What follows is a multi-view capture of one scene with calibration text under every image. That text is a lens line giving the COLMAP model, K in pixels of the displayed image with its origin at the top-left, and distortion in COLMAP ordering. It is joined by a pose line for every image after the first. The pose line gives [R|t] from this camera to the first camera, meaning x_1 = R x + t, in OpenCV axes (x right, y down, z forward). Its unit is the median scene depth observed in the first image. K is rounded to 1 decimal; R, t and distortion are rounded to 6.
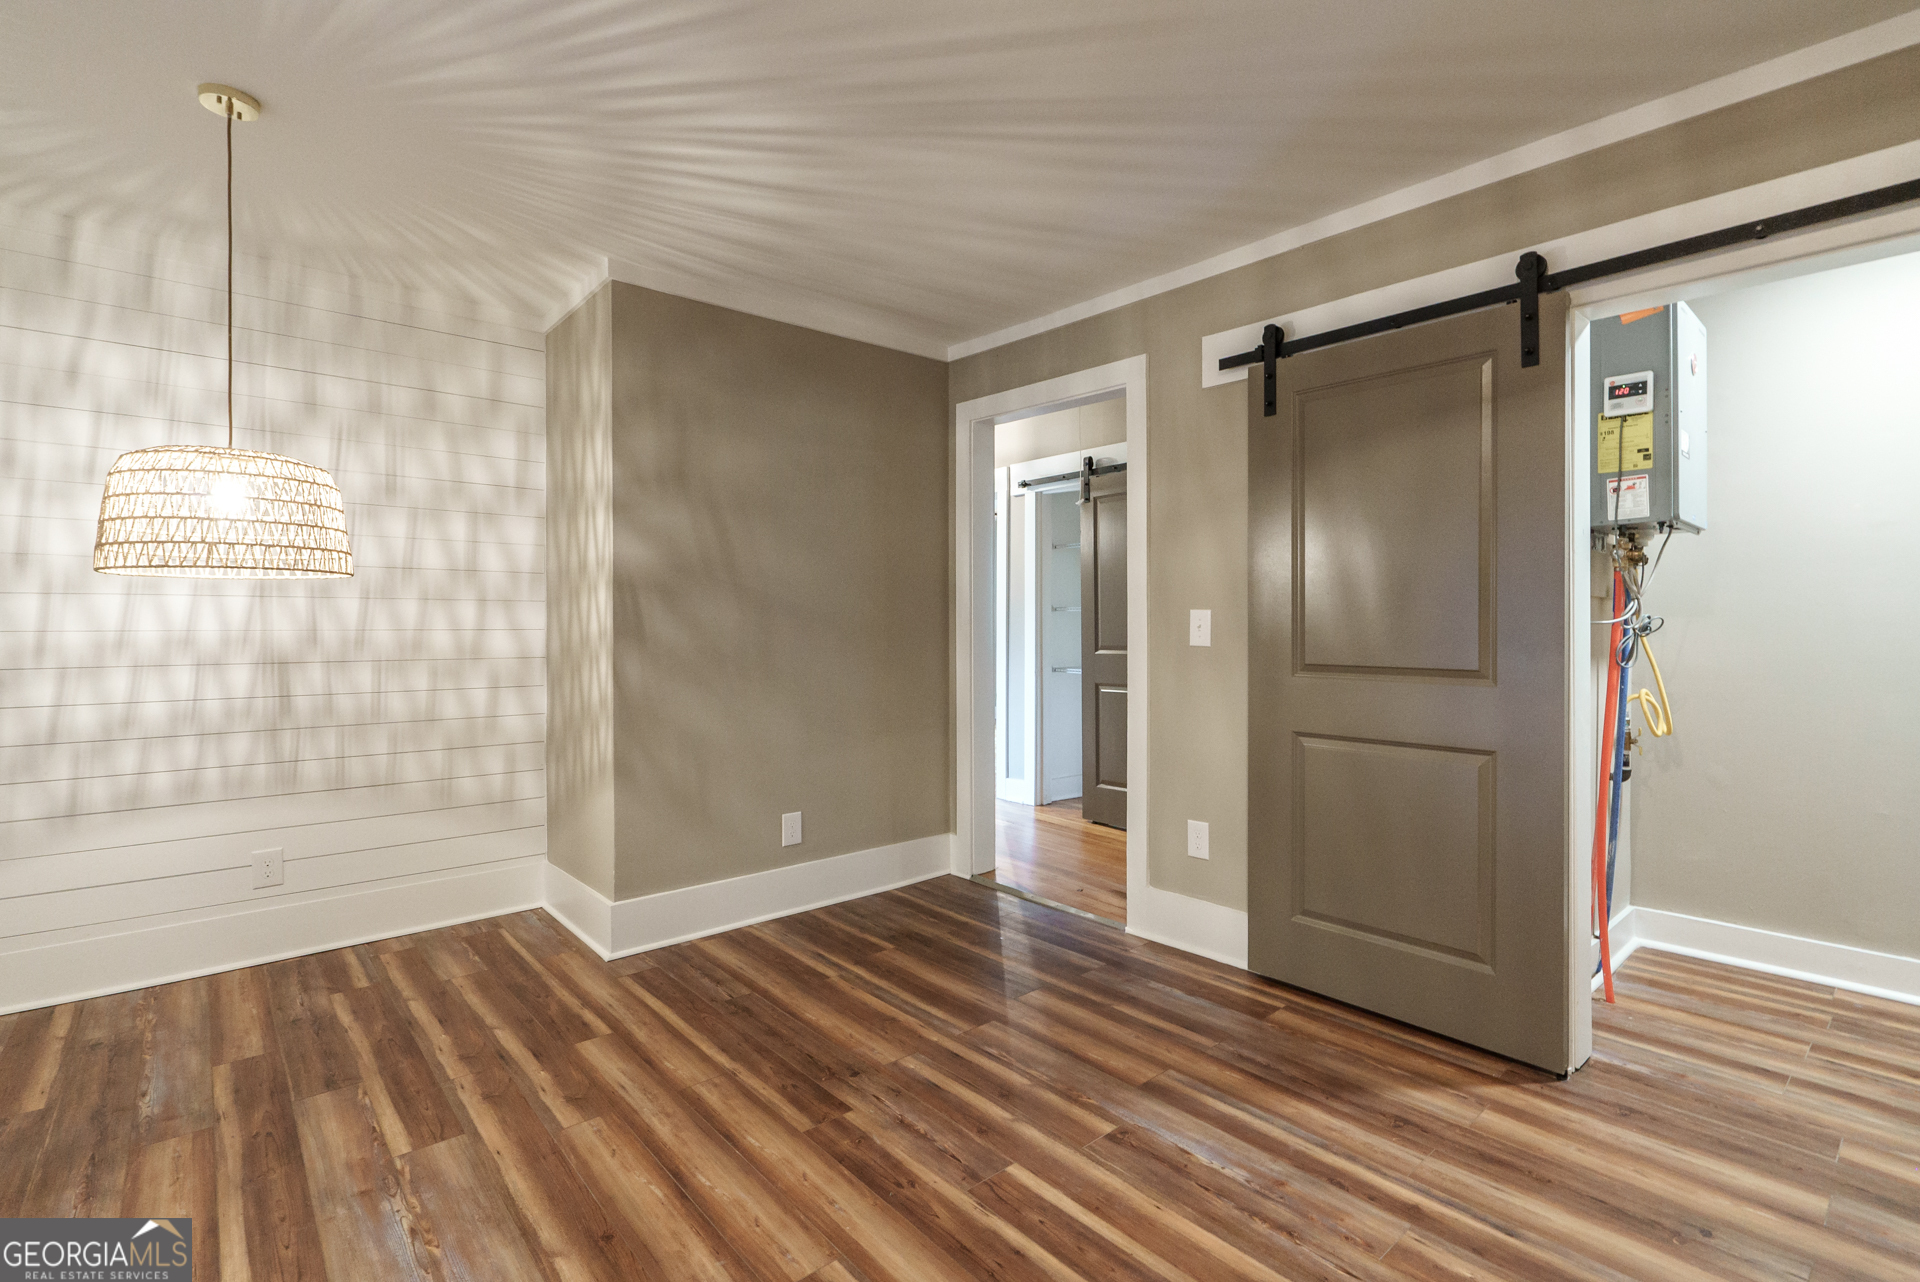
lens RADIAL K [[888.7, 0, 967.0], [0, 888.7, 625.5], [0, 0, 1]] dist [0.000767, -0.000458]
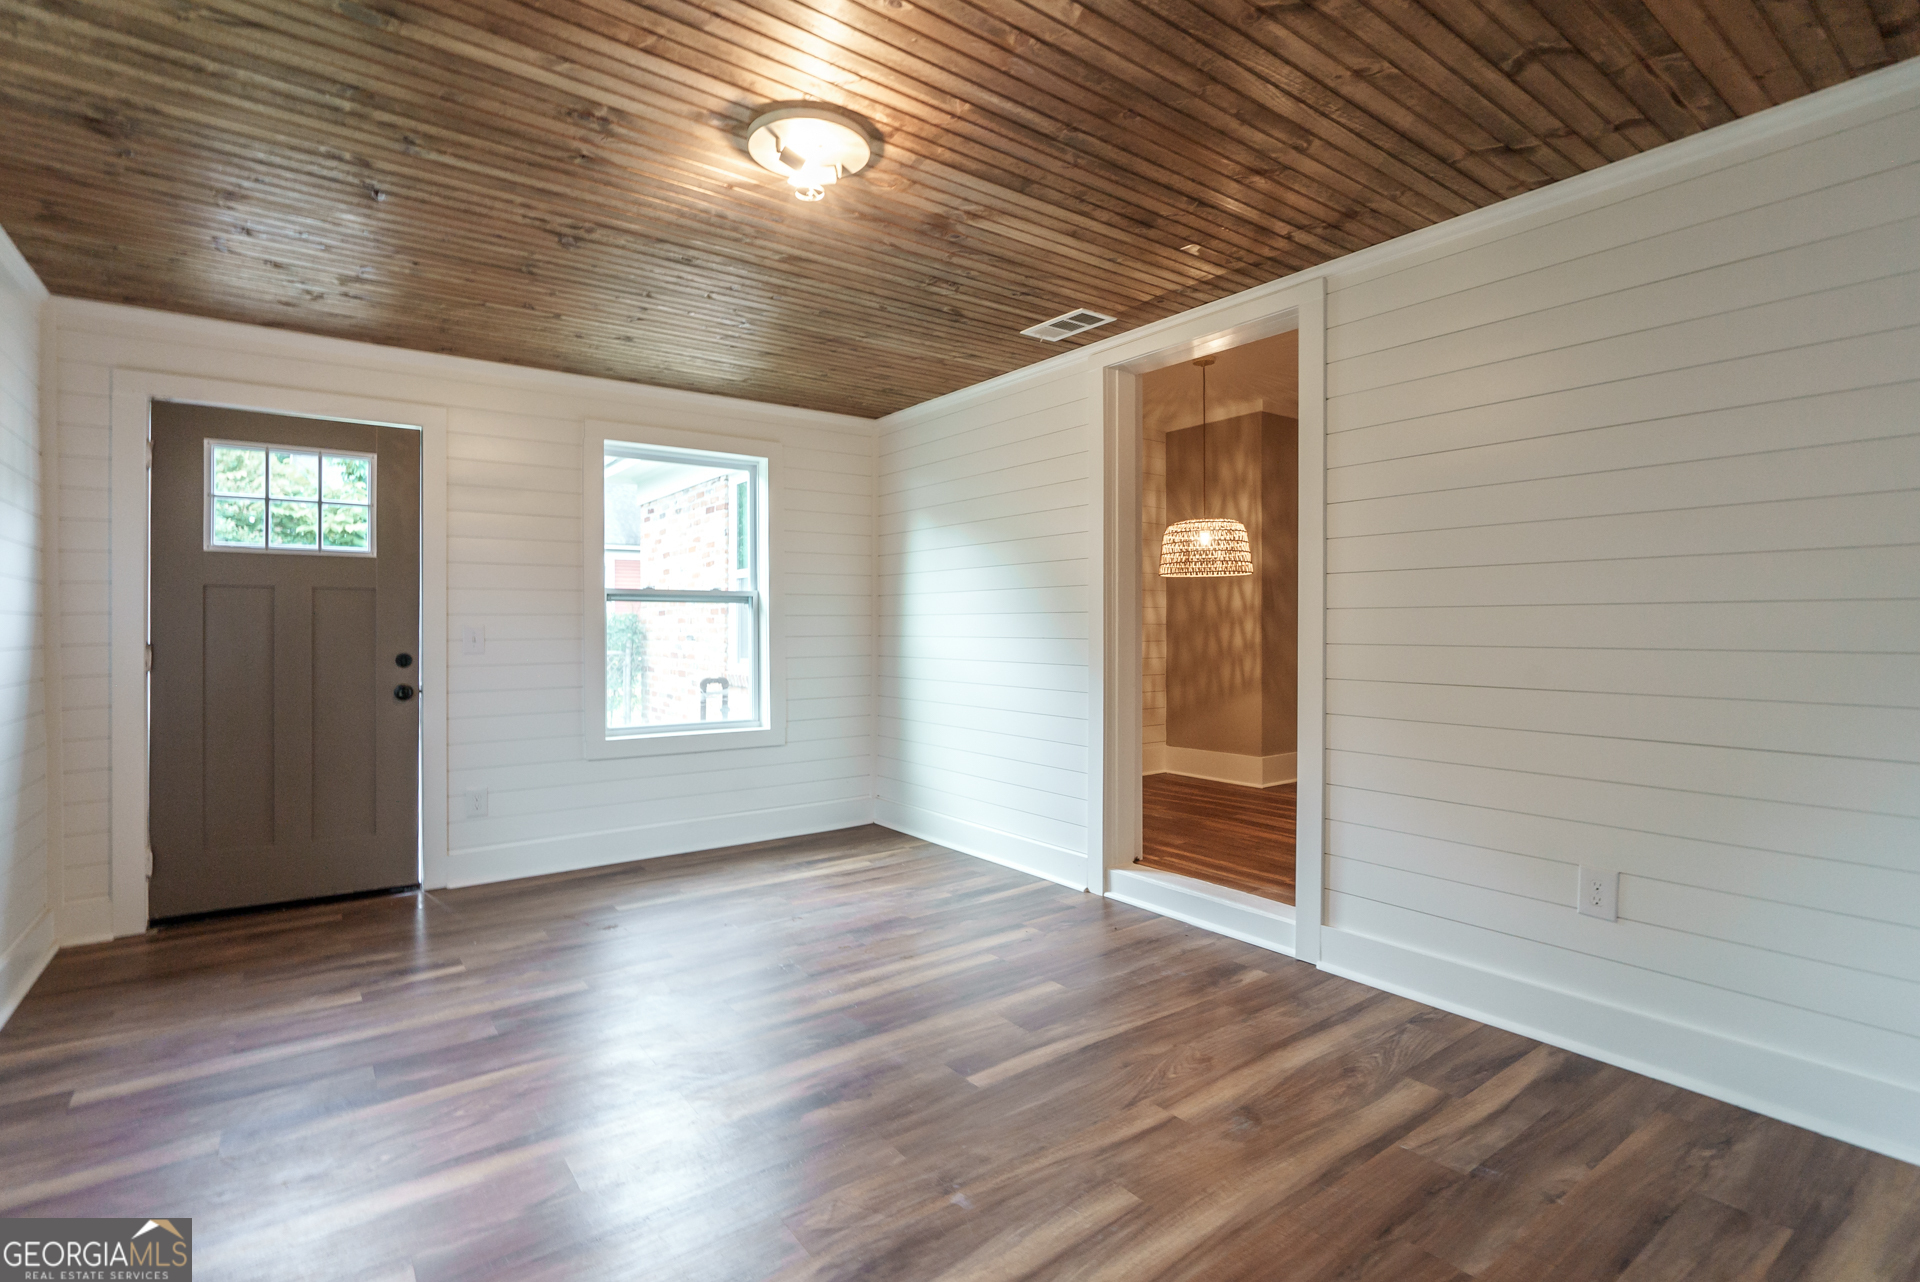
lens RADIAL K [[888.7, 0, 958.7], [0, 888.7, 634.0], [0, 0, 1]] dist [0.000767, -0.000458]
pose [[0.996996, 0.002236, -0.077426, -1.057709], [-0.001503, 0.999954, 0.009517, 0.055803], [0.077444, -0.009372, 0.996953, -1.021023]]
